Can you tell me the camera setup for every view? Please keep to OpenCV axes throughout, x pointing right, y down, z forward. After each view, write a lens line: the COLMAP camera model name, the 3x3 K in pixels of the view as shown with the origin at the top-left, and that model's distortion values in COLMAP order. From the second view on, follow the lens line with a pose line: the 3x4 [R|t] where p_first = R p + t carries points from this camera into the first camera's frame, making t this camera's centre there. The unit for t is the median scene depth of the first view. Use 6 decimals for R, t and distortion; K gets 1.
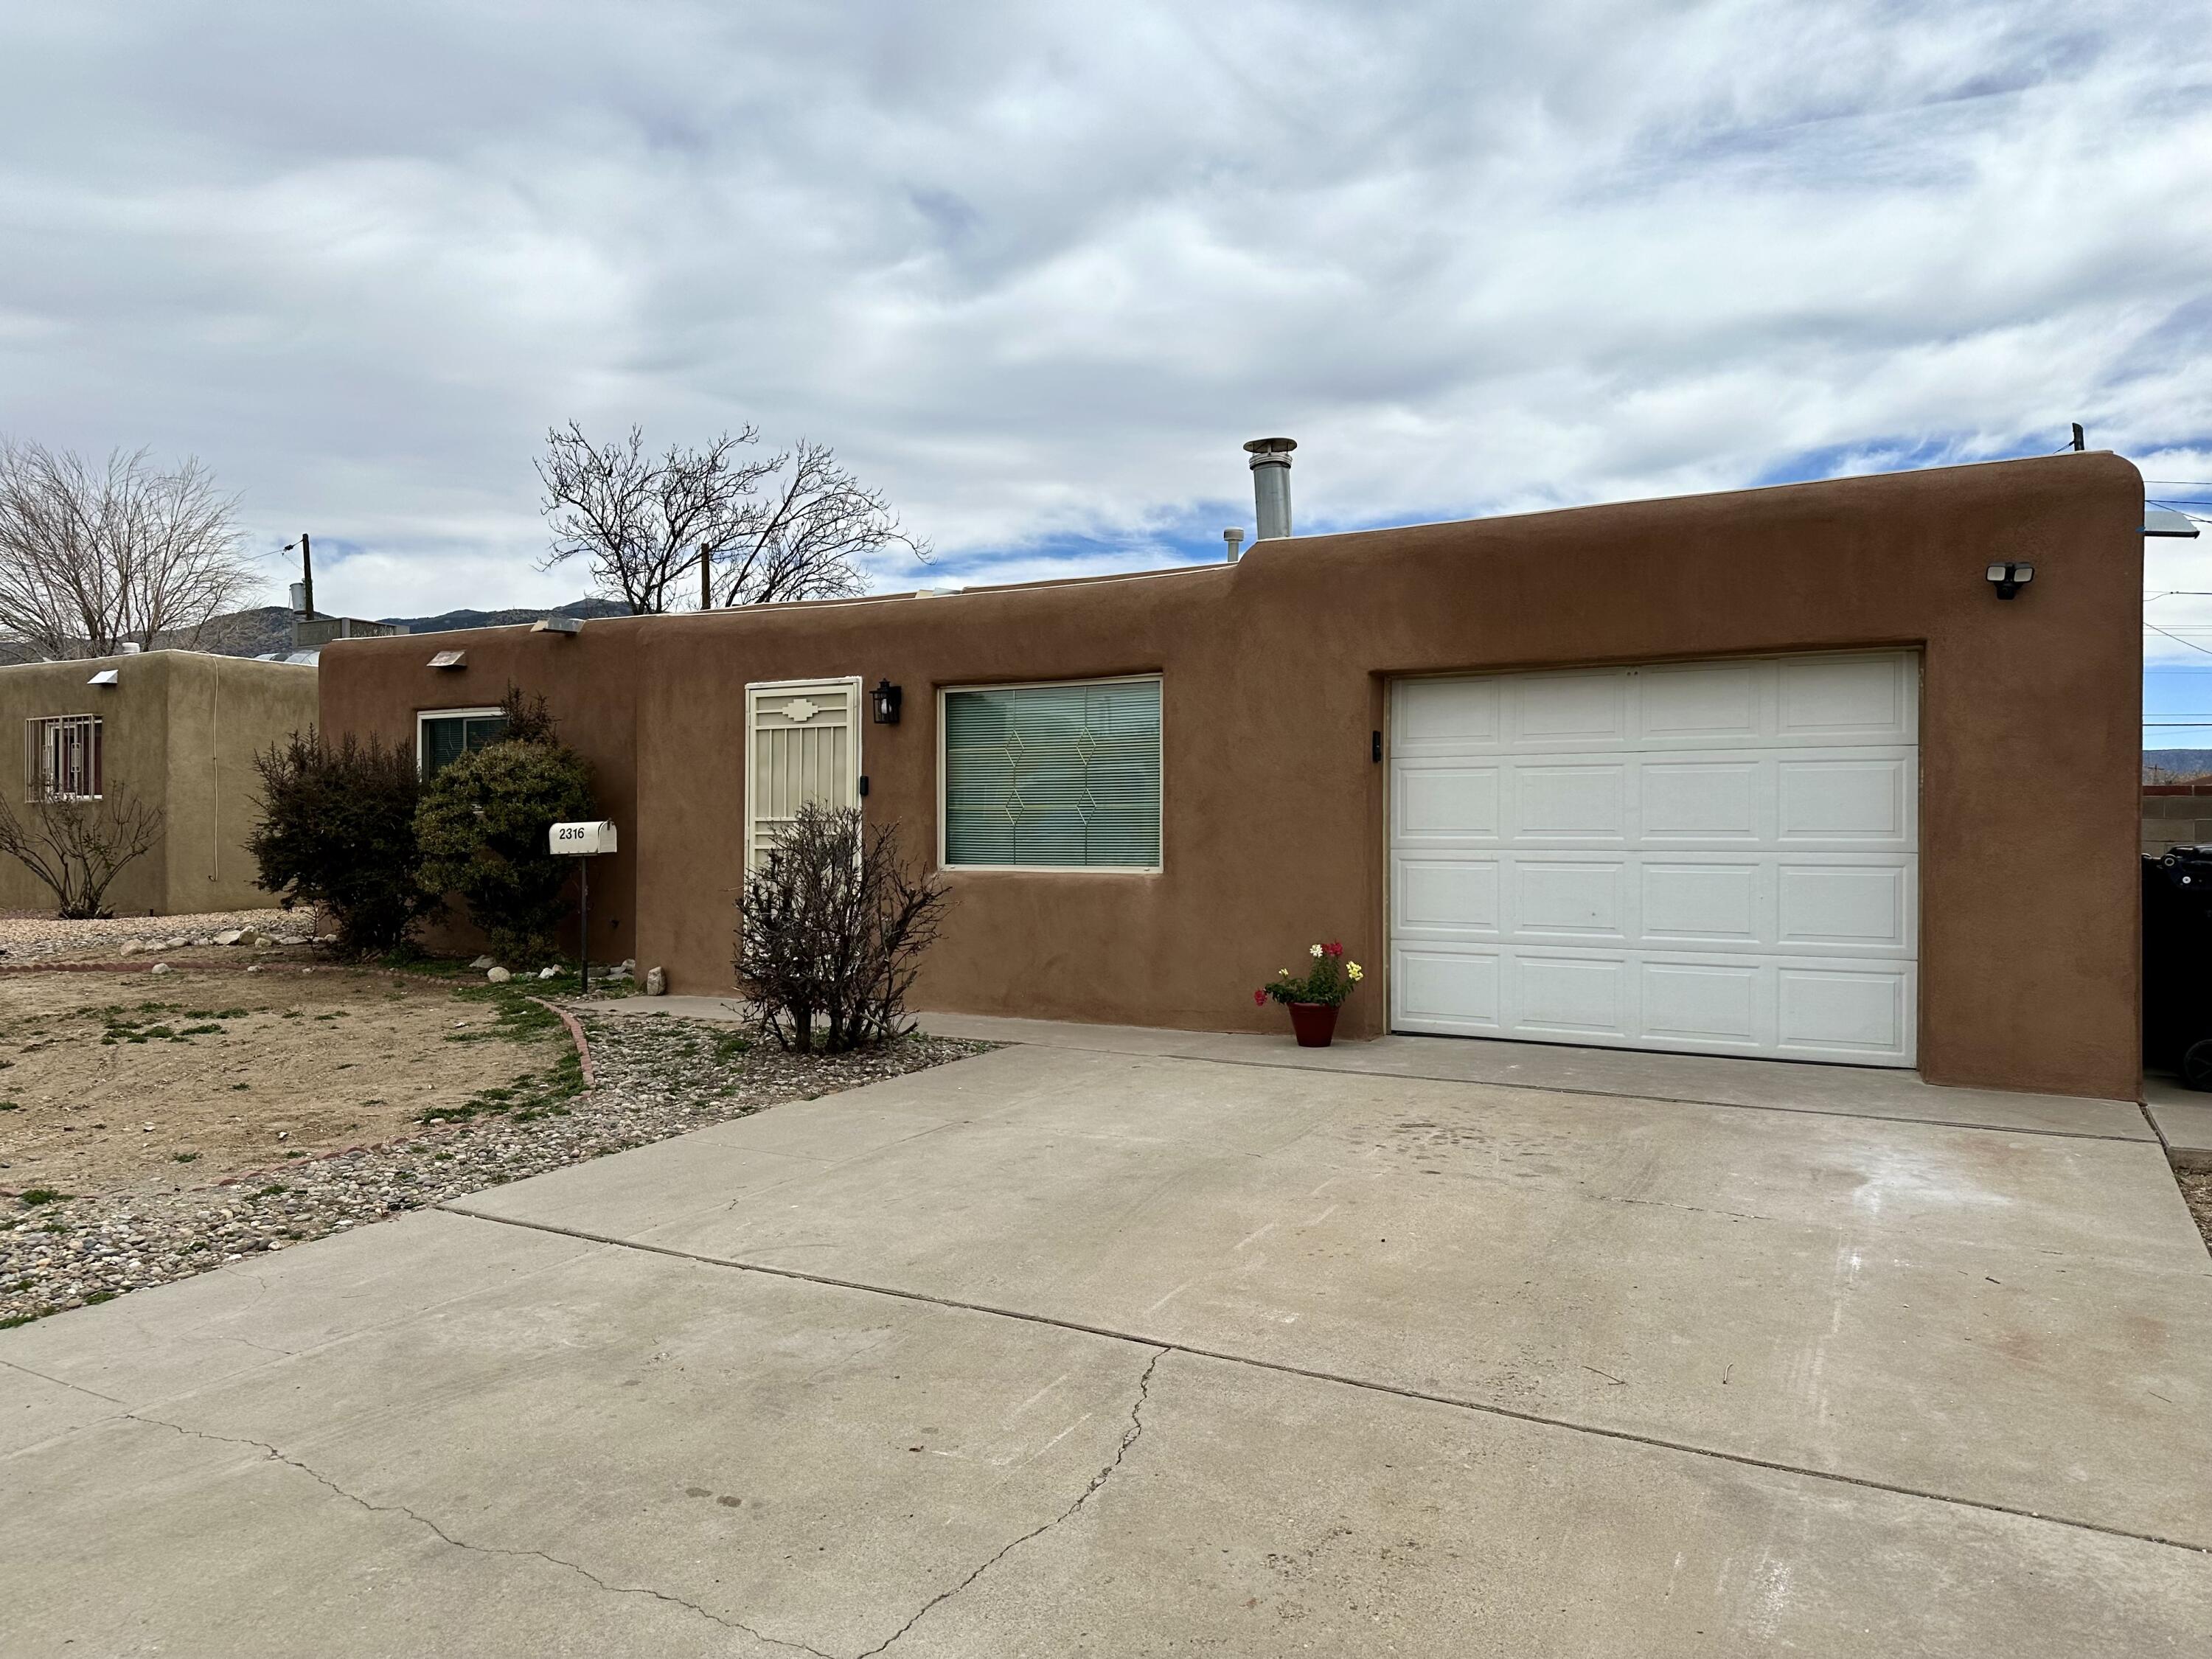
lens RADIAL K [[1614.7, 0, 1106.0], [0, 1614.7, 829.5], [0, 0, 1]] dist [0.075002, -0.038252]
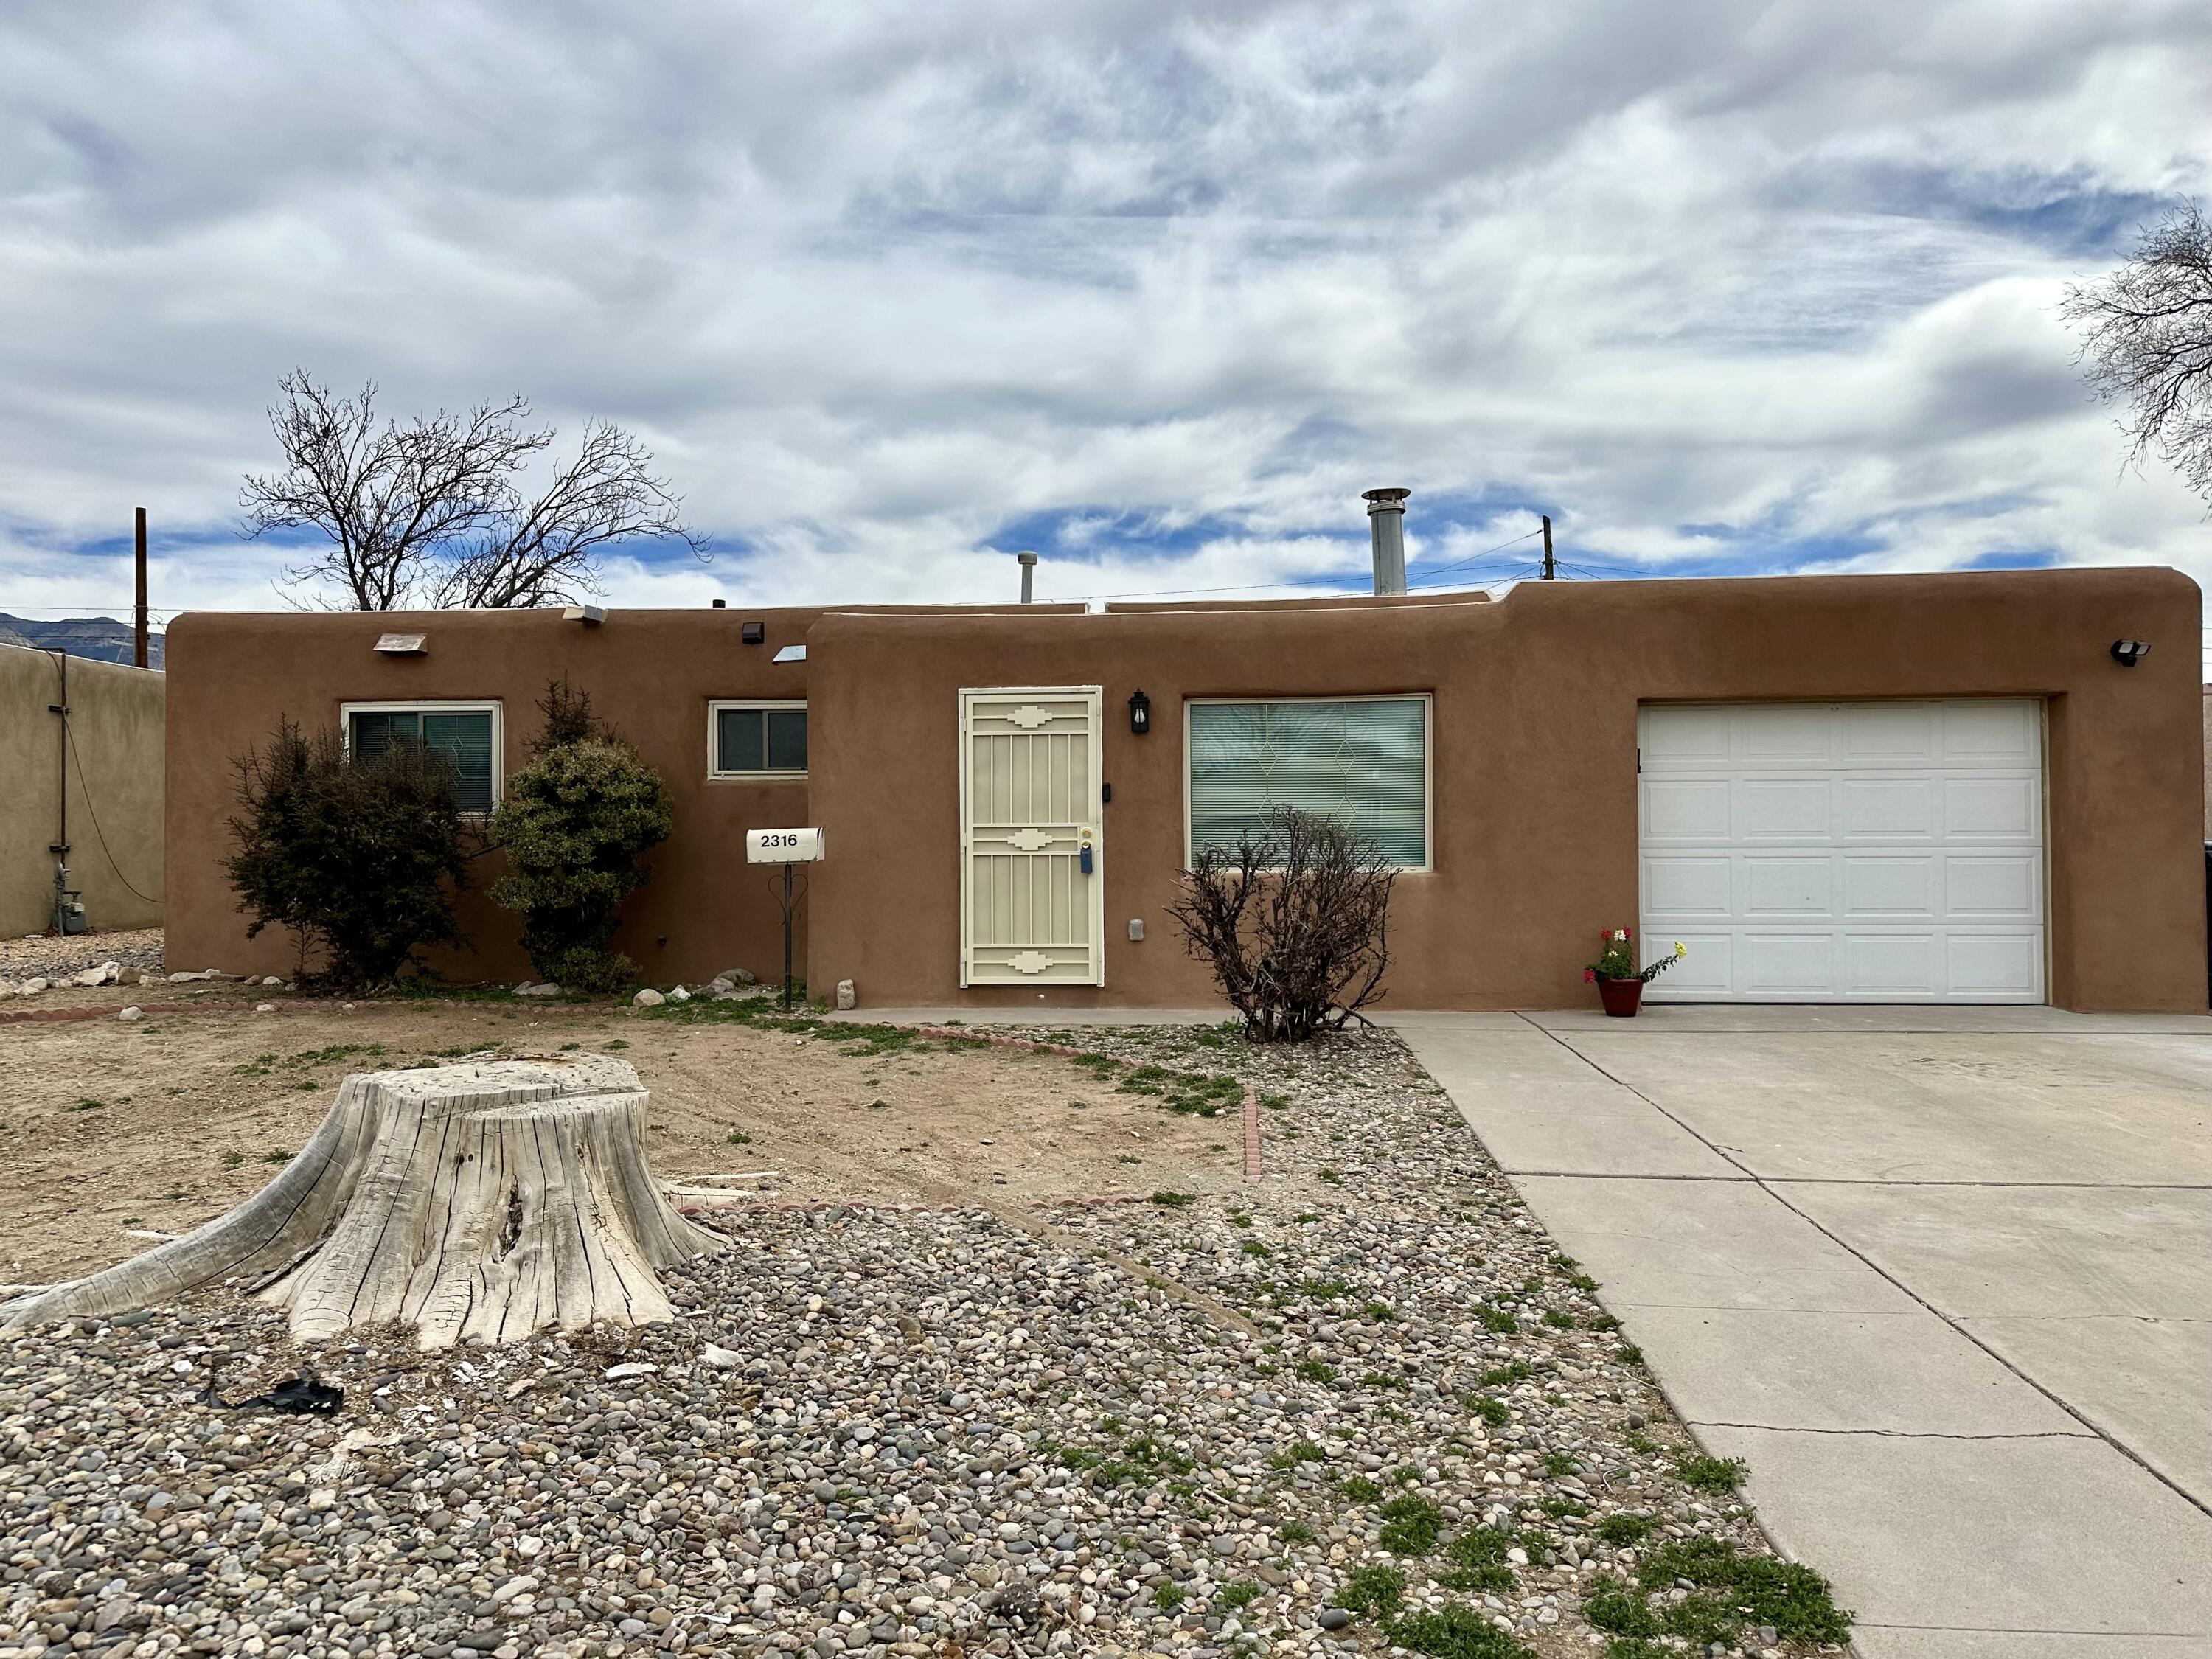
lens RADIAL K [[1598.4, 0, 1106.0], [0, 1598.4, 829.5], [0, 0, 1]] dist [0.008434, 0.002783]
pose [[0.905761, 0.000269, 0.423788, -0.639022], [0.005664, 0.999903, -0.012739, 0.010249], [-0.423750, 0.013938, 0.905672, 0.093864]]
